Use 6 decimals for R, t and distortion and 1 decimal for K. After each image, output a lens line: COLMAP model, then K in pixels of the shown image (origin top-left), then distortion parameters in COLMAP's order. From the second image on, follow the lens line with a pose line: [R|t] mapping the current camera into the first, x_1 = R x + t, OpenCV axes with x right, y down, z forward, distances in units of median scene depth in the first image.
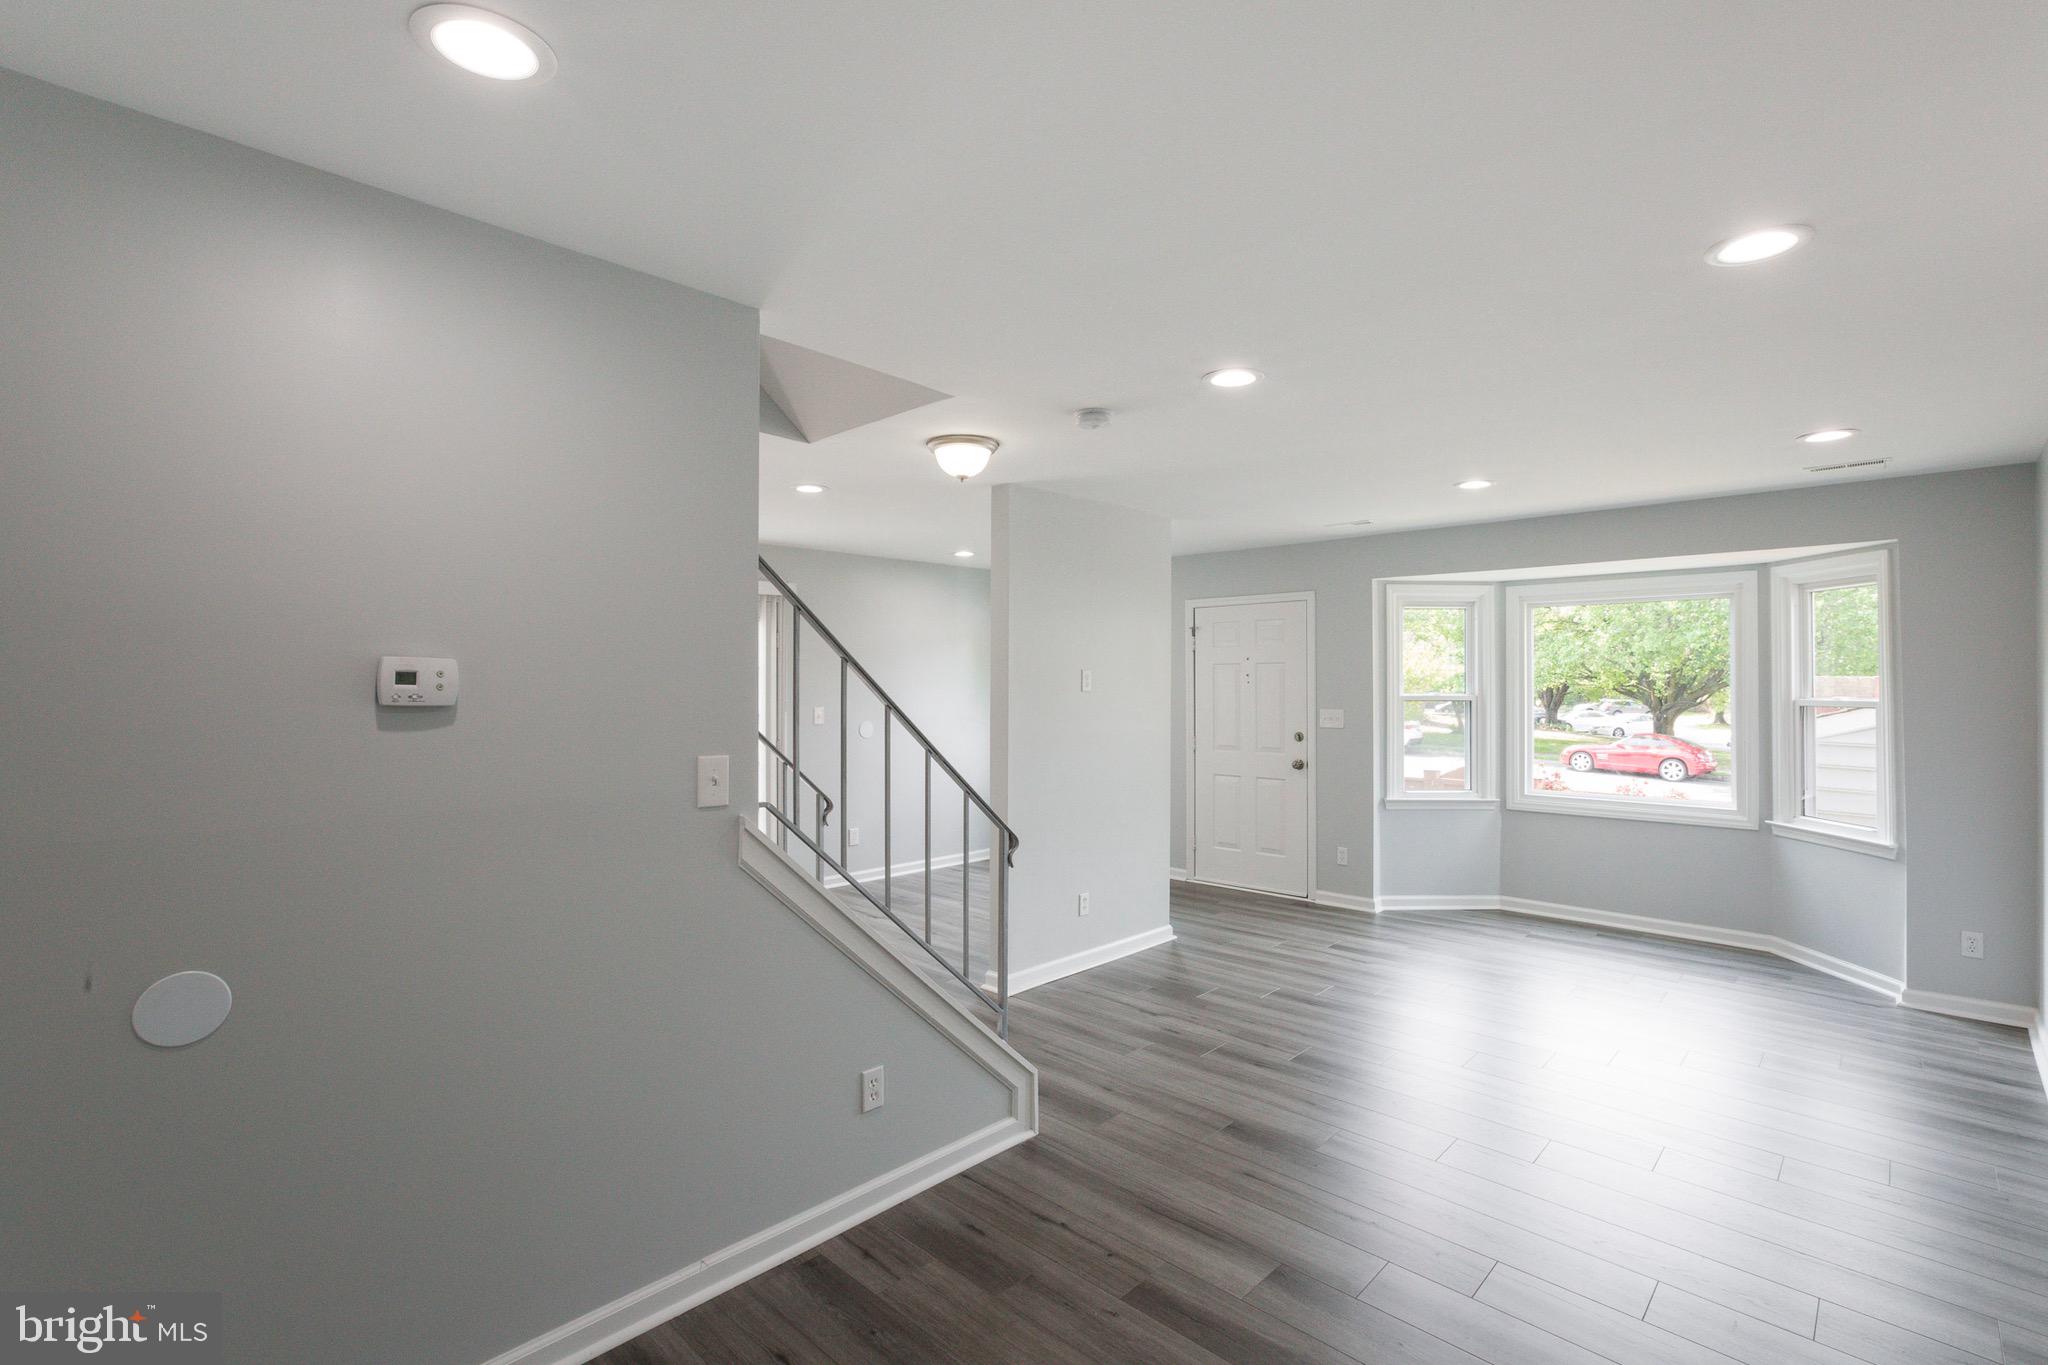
lens RADIAL K [[948.3, 0, 1029.6], [0, 948.3, 684.1], [0, 0, 1]] dist [-0.013450, 0.007242]
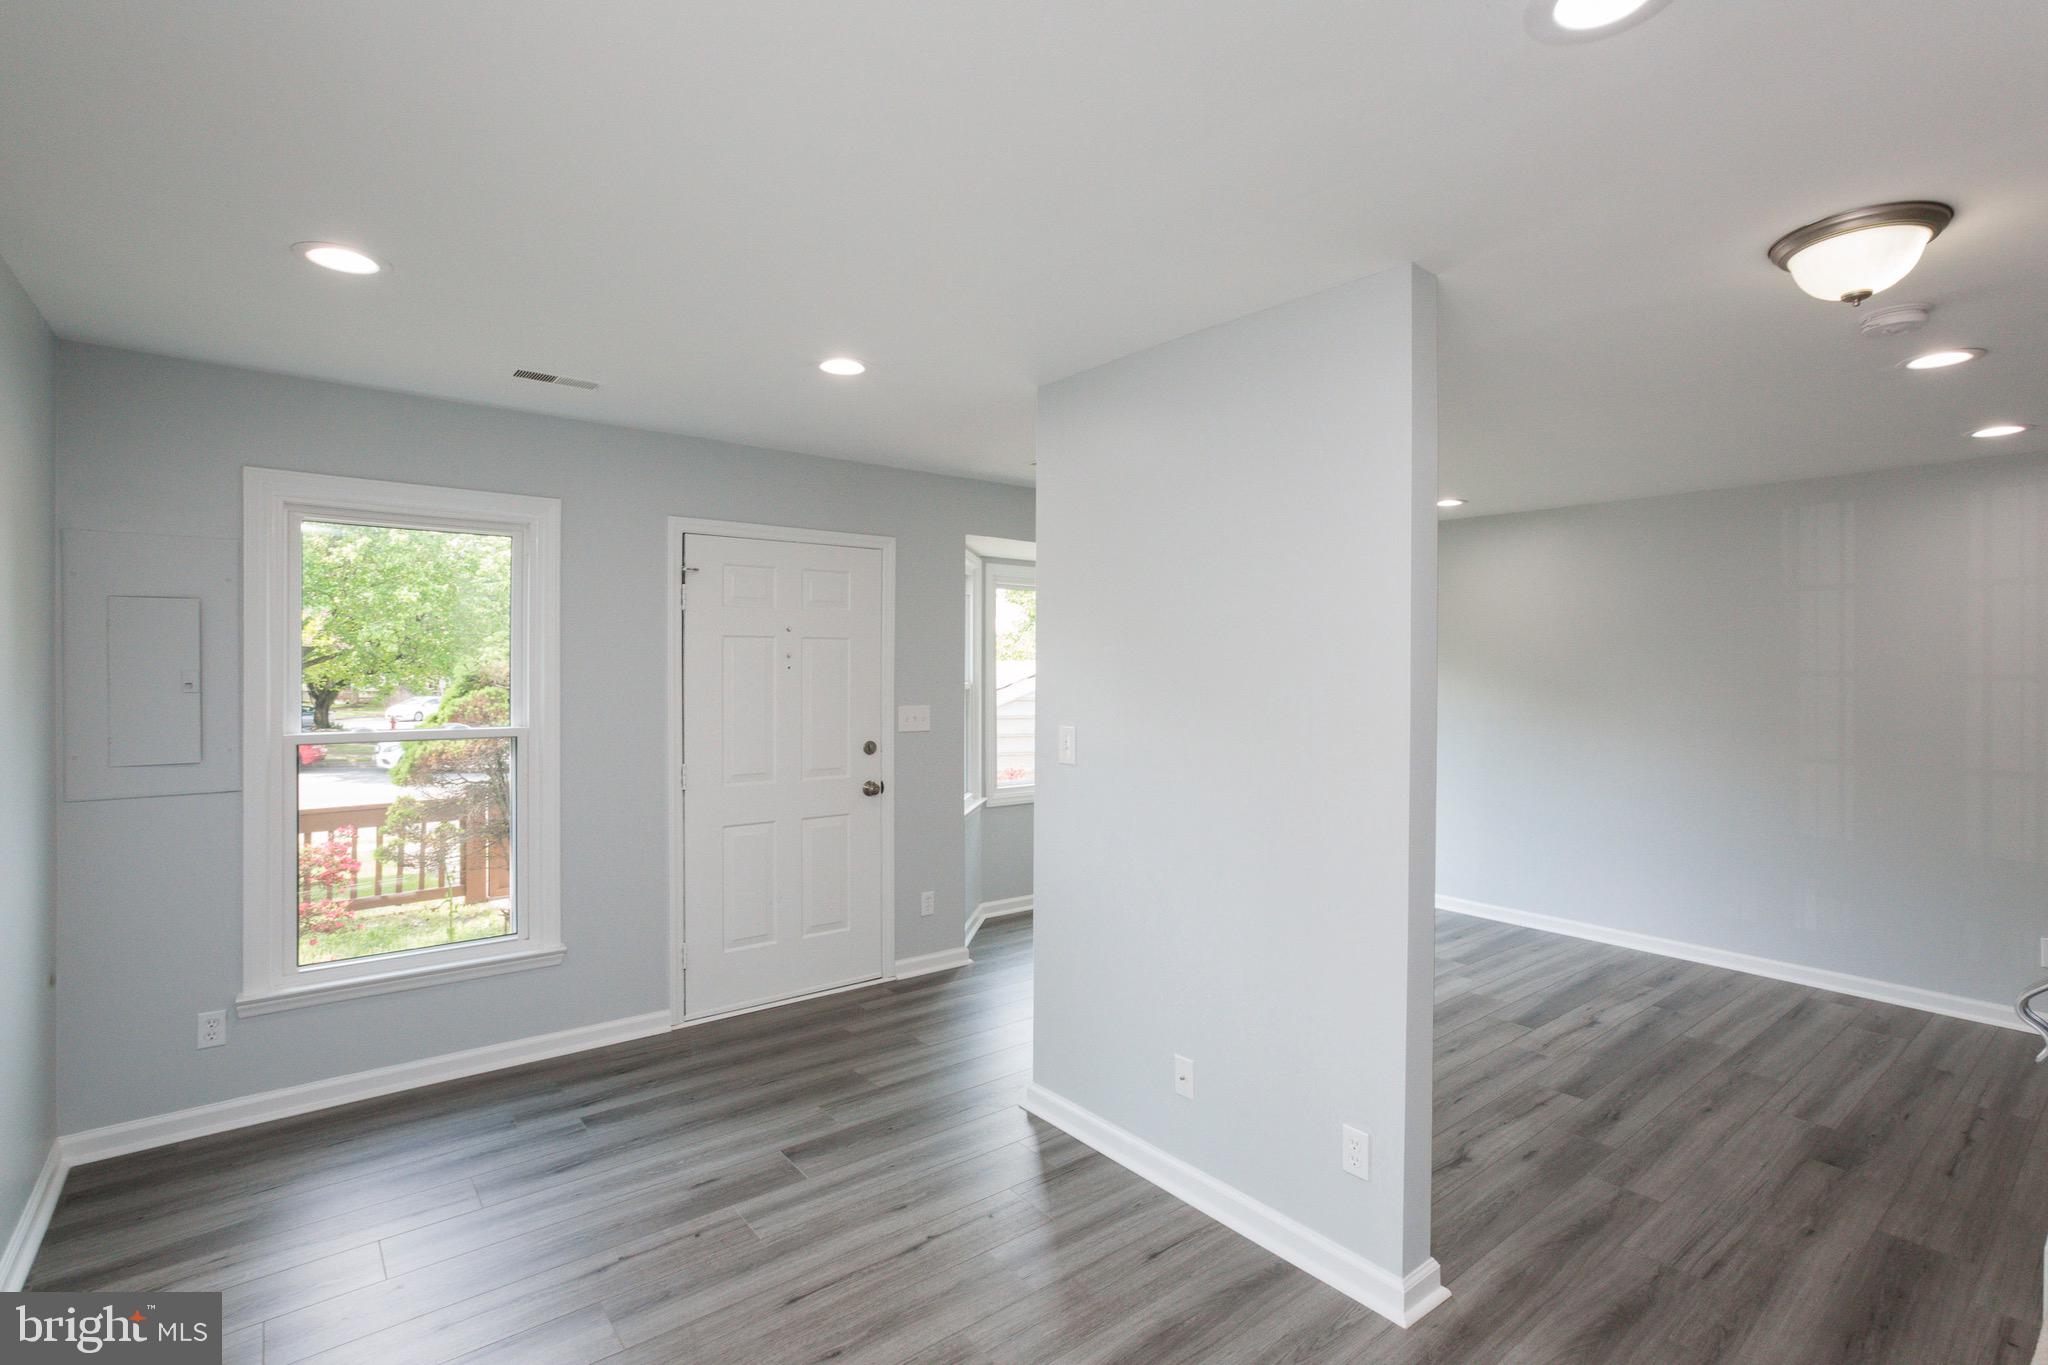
lens RADIAL K [[948.3, 0, 1038.4], [0, 948.3, 669.0], [0, 0, 1]] dist [-0.013450, 0.007242]
pose [[0.139863, -0.002241, 0.990168, -0.485308], [0.000427, 0.999997, 0.002203, -0.003215], [-0.990171, 0.000115, 0.139864, 1.009106]]
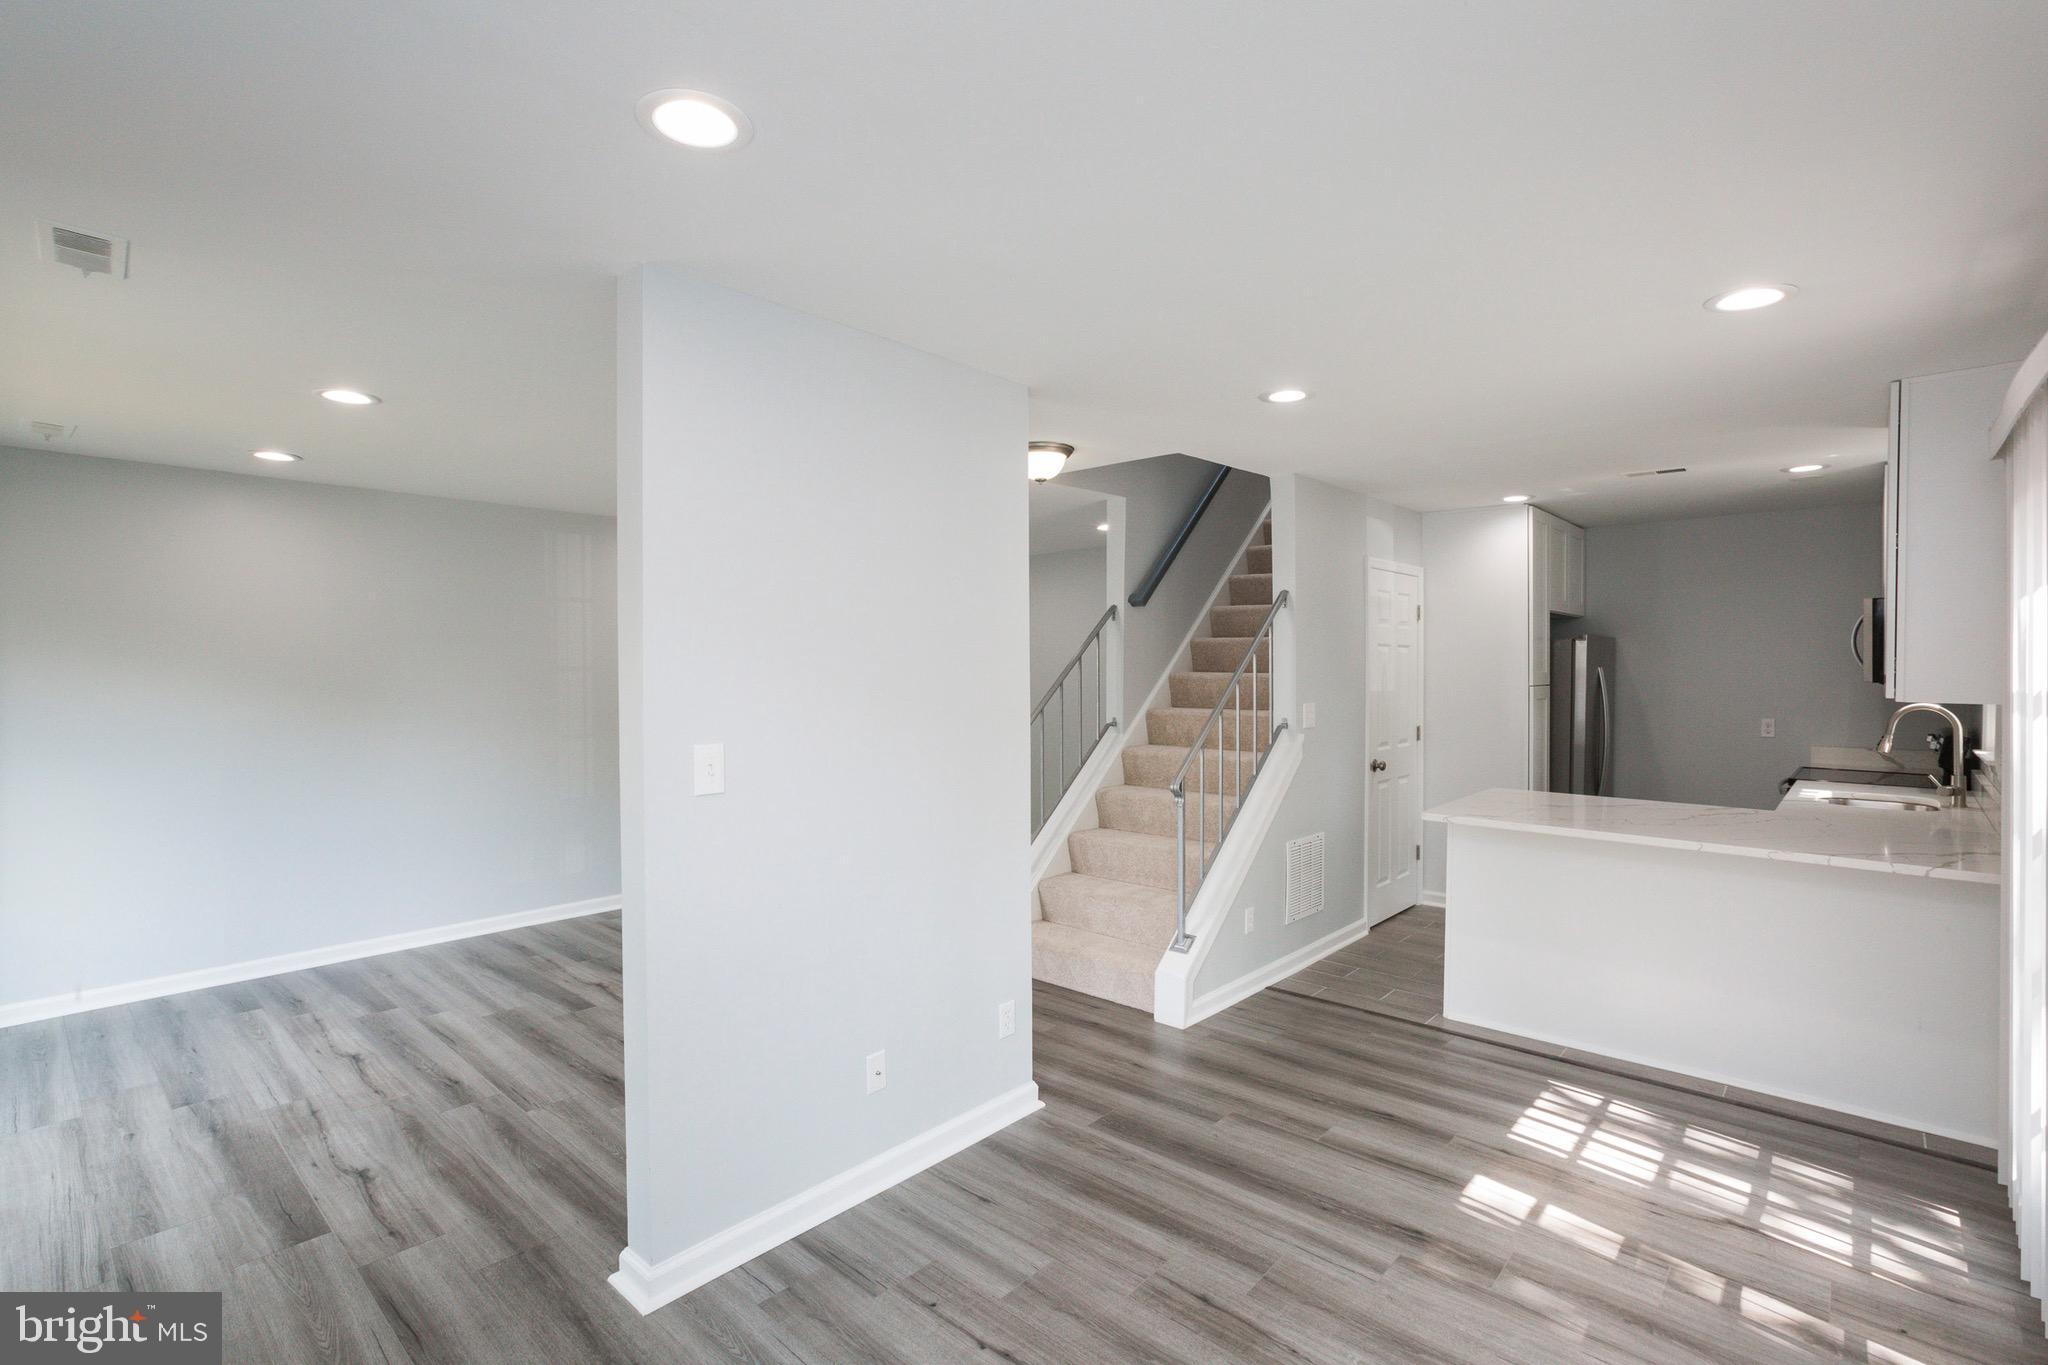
lens RADIAL K [[948.3, 0, 1020.1], [0, 948.3, 669.5], [0, 0, 1]] dist [-0.013450, 0.007242]
pose [[-0.999972, -0.000311, -0.007542, -0.027637], [-0.000370, 0.999970, 0.007712, -0.006514], [0.007539, 0.007714, -0.999942, 1.537719]]
